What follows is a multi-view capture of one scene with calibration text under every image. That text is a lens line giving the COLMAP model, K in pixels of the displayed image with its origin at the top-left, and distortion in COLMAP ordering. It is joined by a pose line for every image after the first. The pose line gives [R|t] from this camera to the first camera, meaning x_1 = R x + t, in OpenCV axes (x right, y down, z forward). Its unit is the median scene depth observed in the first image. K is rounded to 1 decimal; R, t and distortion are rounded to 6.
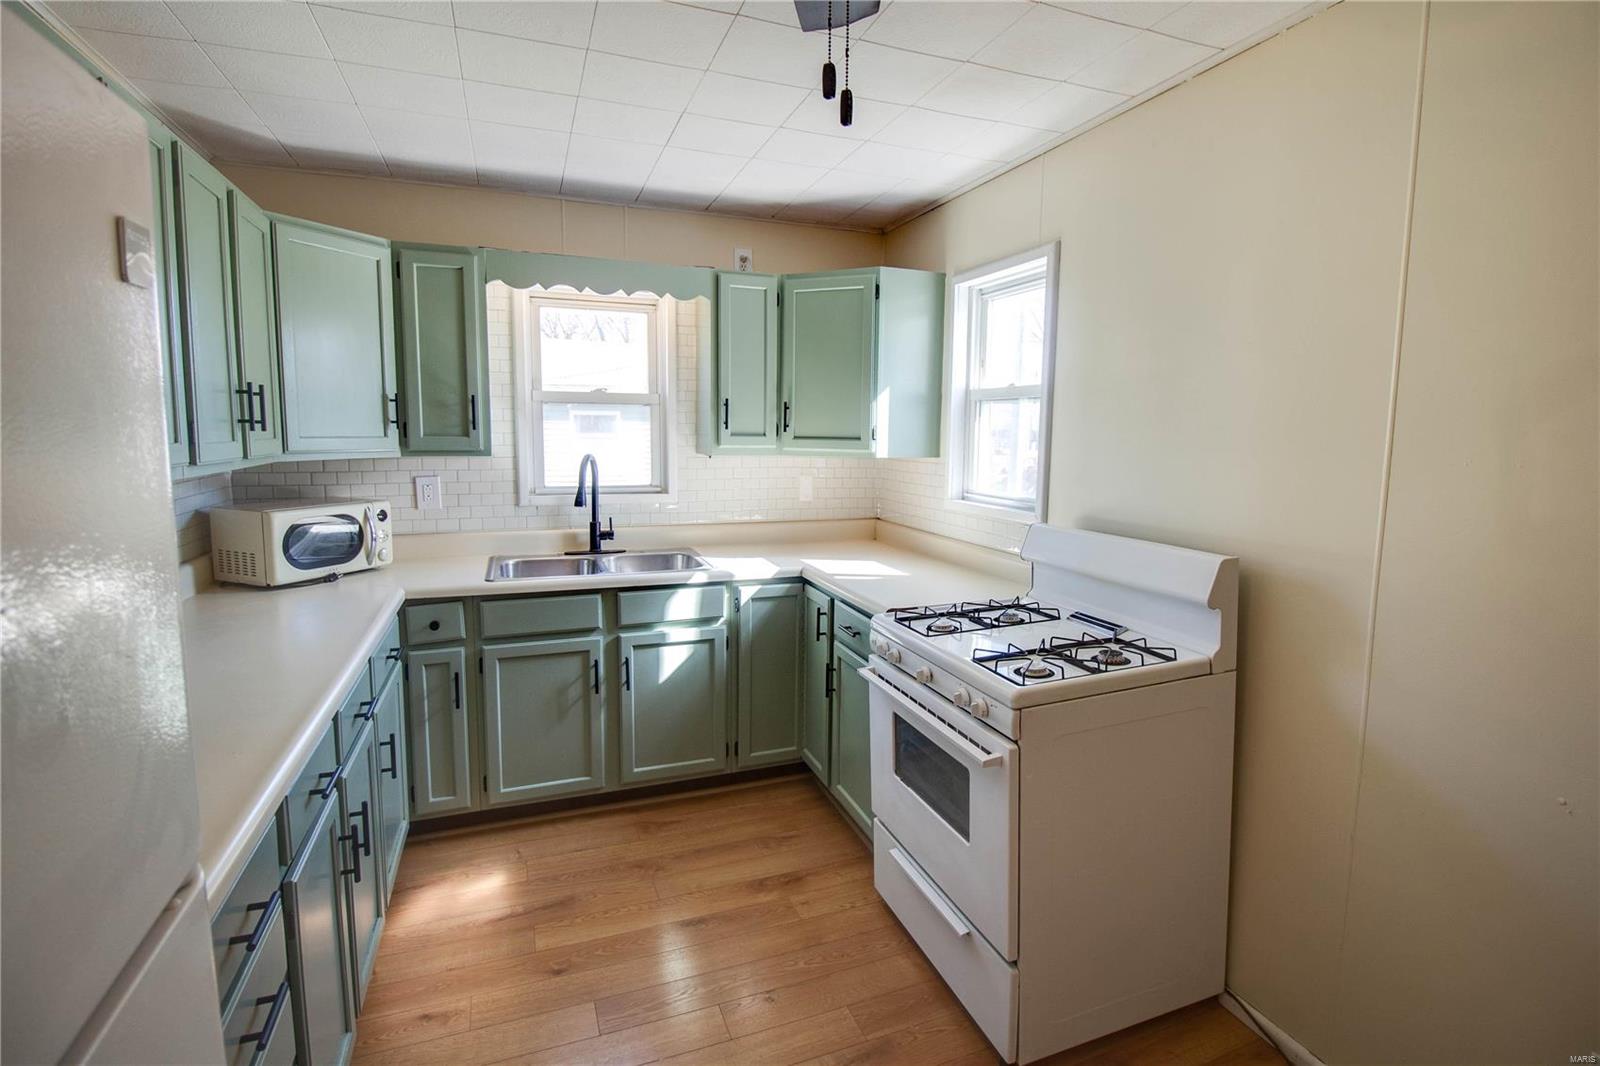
lens RADIAL K [[793.1, 0, 806.6], [0, 793.1, 514.8], [0, 0, 1]] dist [-0.016656, -0.001511]
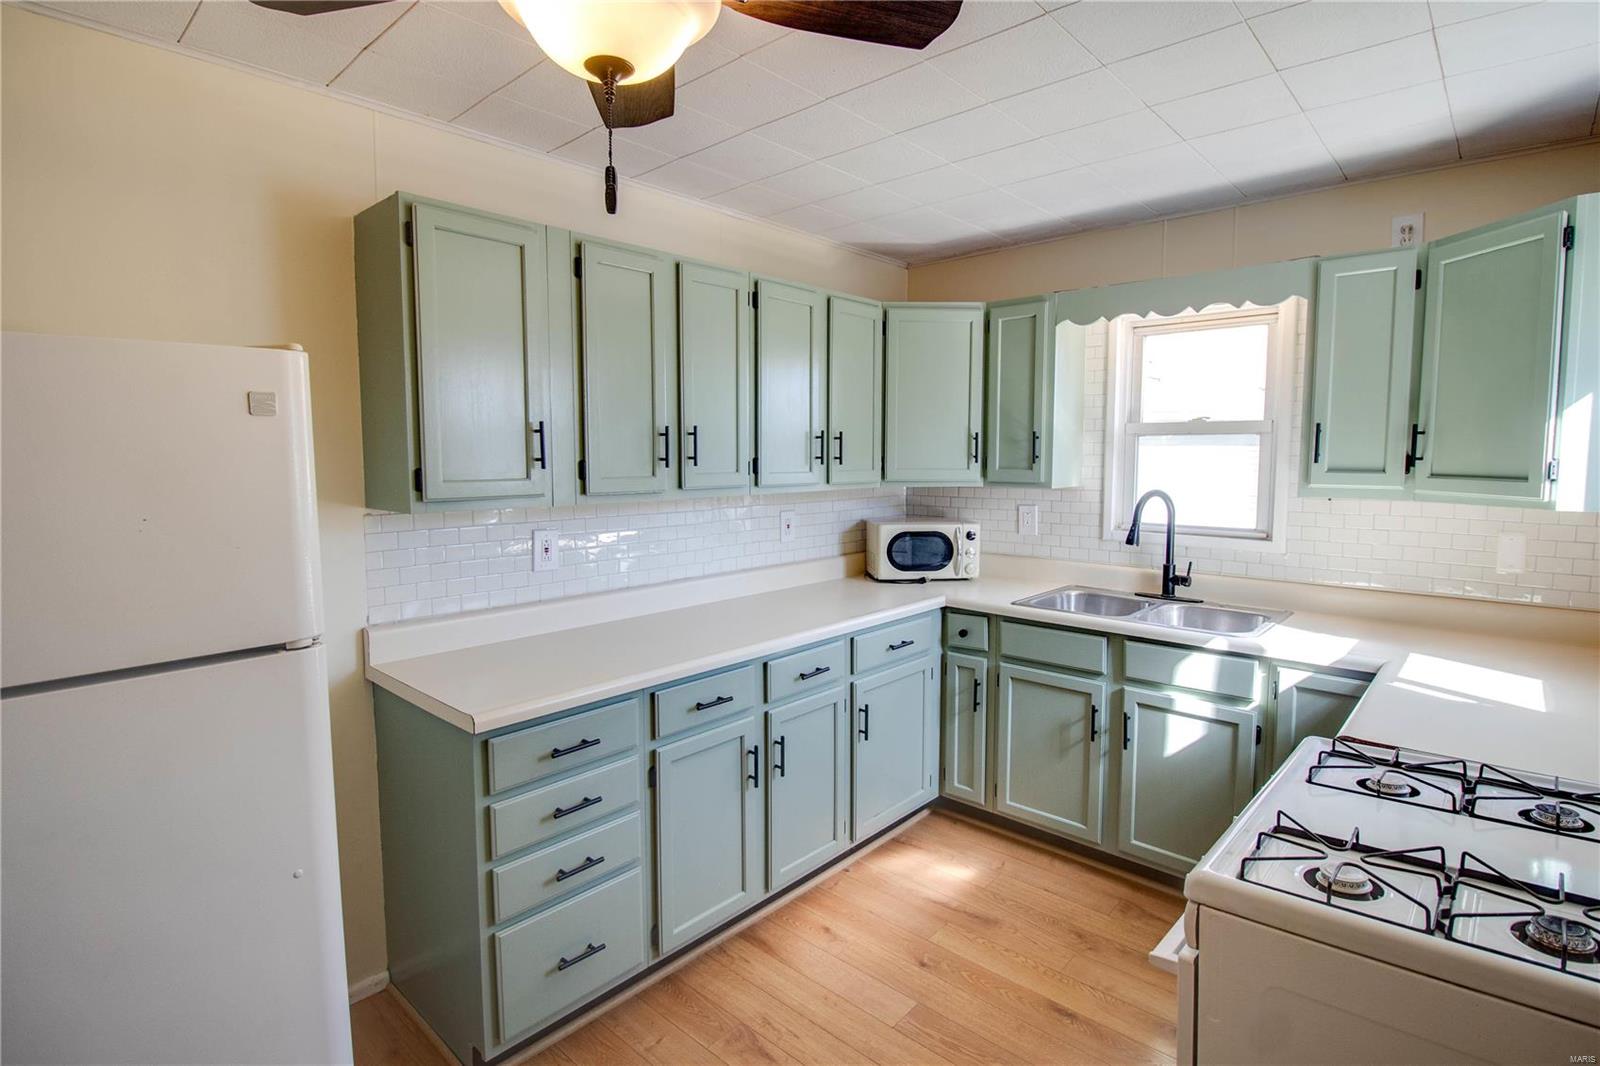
lens RADIAL K [[793.1, 0, 806.6], [0, 793.1, 514.8], [0, 0, 1]] dist [-0.016656, -0.001511]
pose [[0.432640, 0.059087, -0.899628, 0.415418], [-0.094502, 0.995325, 0.019925, -0.029848], [0.896600, 0.076396, 0.436201, 0.254832]]
